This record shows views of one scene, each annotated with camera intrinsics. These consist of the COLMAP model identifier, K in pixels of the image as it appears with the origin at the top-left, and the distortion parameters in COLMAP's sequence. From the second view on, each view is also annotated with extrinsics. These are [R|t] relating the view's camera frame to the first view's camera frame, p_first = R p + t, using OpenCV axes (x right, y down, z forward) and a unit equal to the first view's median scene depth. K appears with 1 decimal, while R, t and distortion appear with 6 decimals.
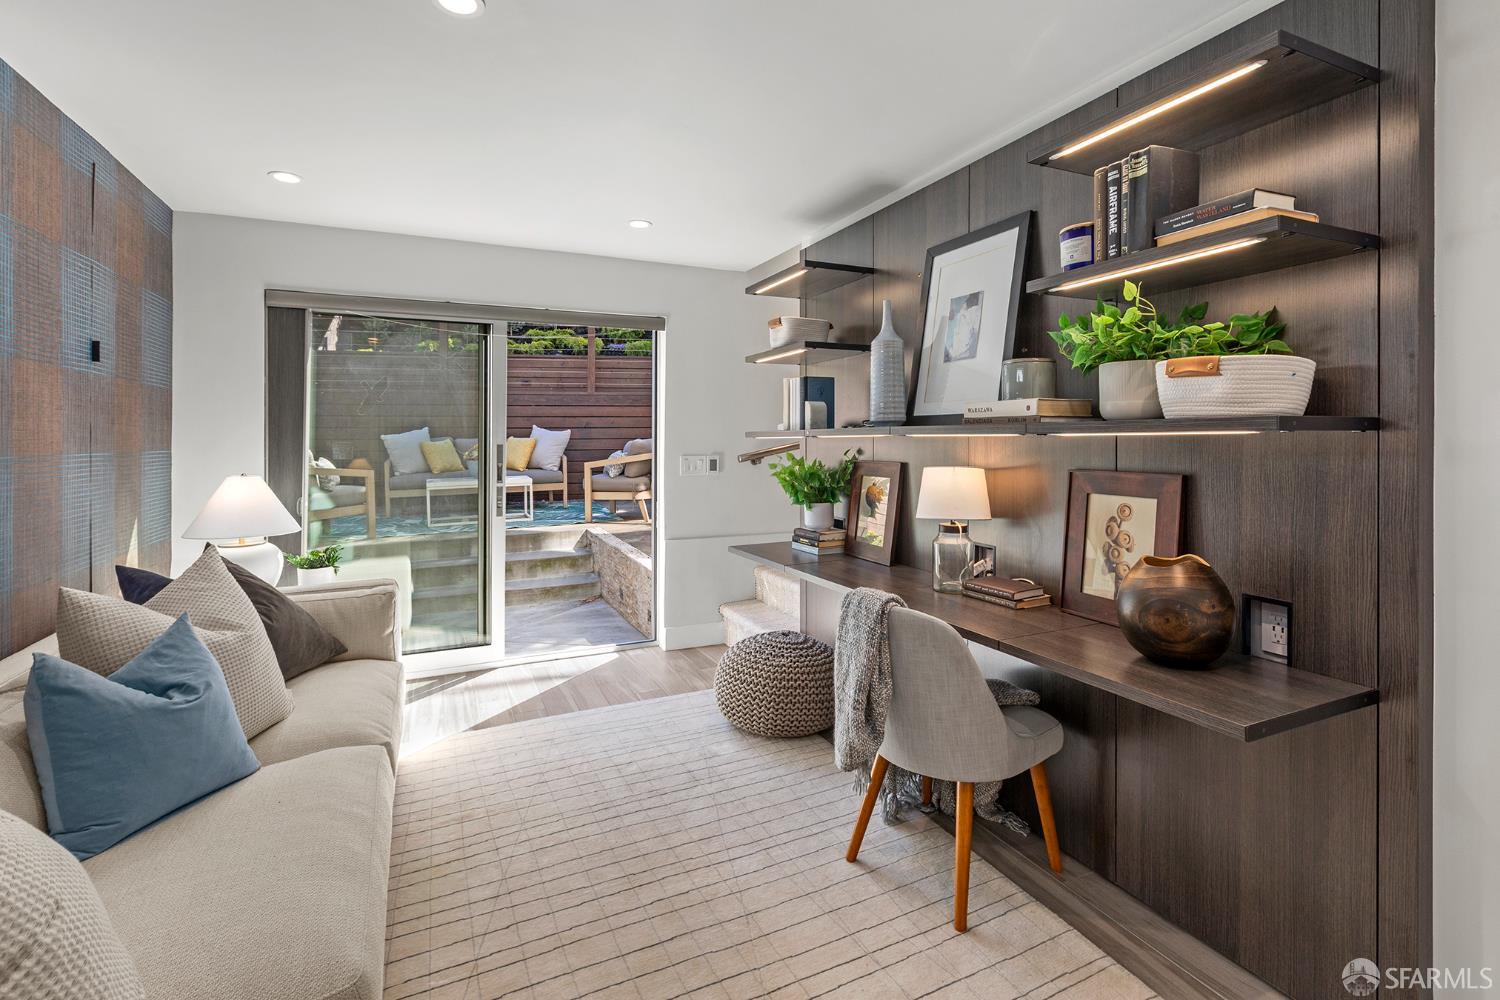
lens RADIAL K [[691.4, 0, 759.5], [0, 691.4, 437.8], [0, 0, 1]] dist [-0.002768, -0.000184]
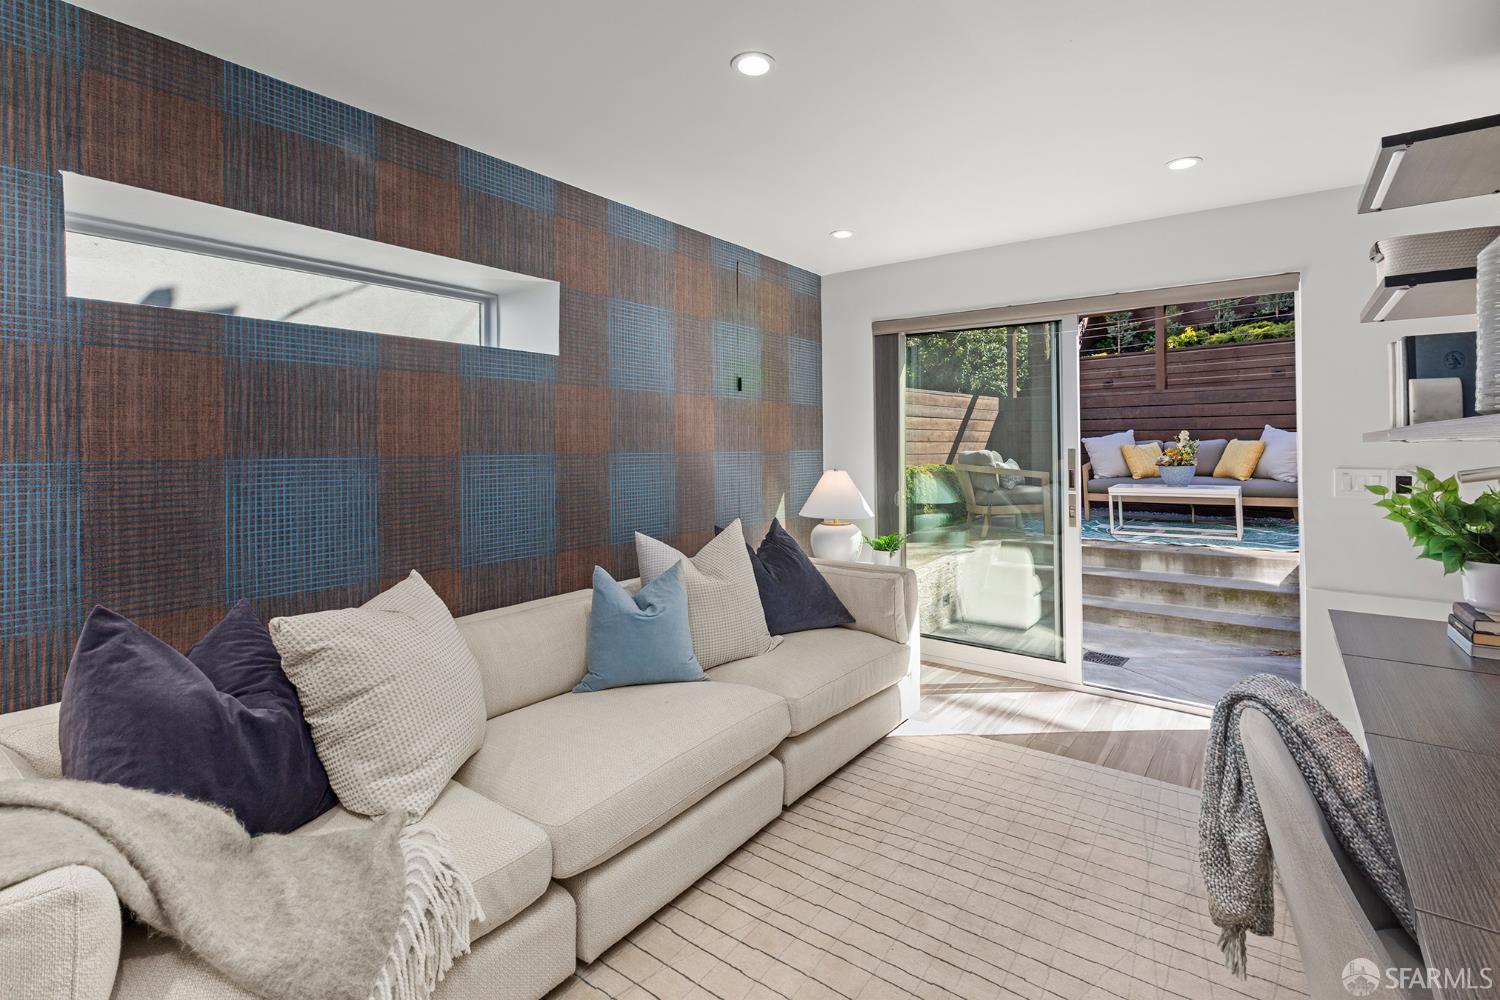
lens RADIAL K [[691.4, 0, 759.5], [0, 691.4, 437.8], [0, 0, 1]] dist [-0.002768, -0.000184]
pose [[0.466366, -0.002512, -0.884588, 0.326564], [-0.000088, 0.999996, -0.002886, -0.002794], [0.884592, 0.001424, 0.466364, 0.262378]]
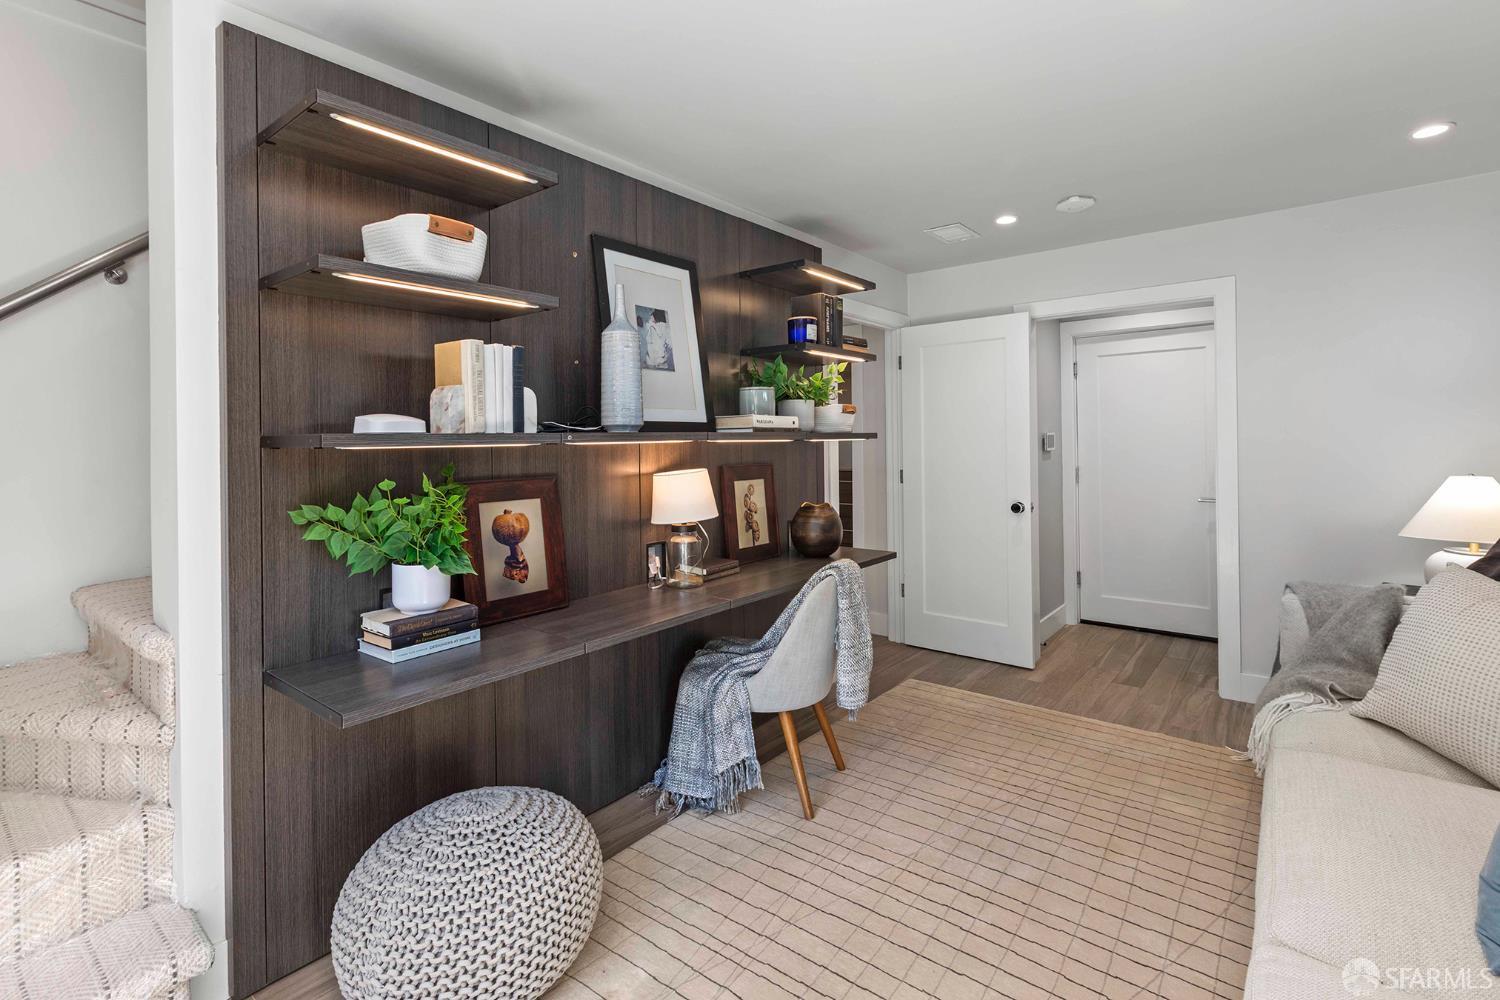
lens RADIAL K [[691.4, 0, 759.5], [0, 691.4, 437.8], [0, 0, 1]] dist [-0.002768, -0.000184]
pose [[-0.438080, 0.010837, 0.898870, -0.598872], [0.011950, 0.999909, -0.006231, -0.001046], [-0.898856, 0.008012, -0.438170, 1.103131]]
